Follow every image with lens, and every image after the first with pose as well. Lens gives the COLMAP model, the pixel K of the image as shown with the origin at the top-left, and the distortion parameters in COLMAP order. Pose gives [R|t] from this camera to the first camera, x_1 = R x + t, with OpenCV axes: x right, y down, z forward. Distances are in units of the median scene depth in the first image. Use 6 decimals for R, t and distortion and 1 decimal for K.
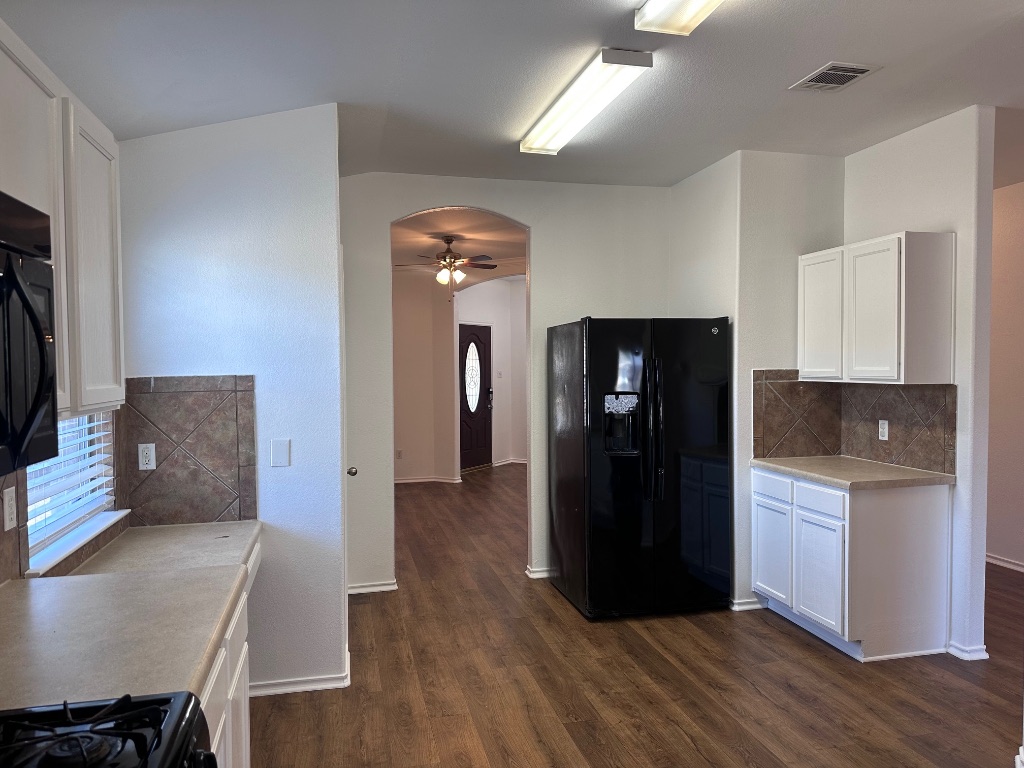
lens RADIAL K [[711.5, 0, 513.7], [0, 711.5, 387.2], [0, 0, 1]] dist [0.066098, -0.091718]
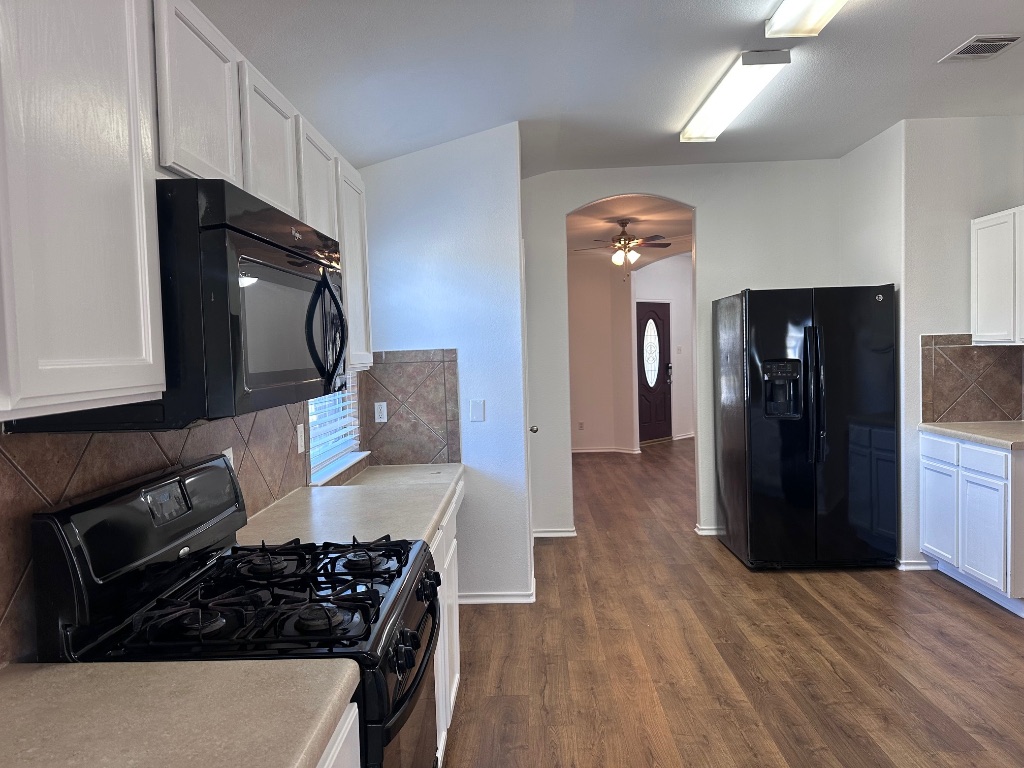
lens RADIAL K [[711.5, 0, 513.7], [0, 711.5, 387.2], [0, 0, 1]] dist [0.066098, -0.091718]
pose [[0.965846, -0.006408, -0.259039, 0.045042], [0.013486, 0.999582, 0.025556, 0.016638], [0.258767, -0.028177, 0.965529, -0.143419]]
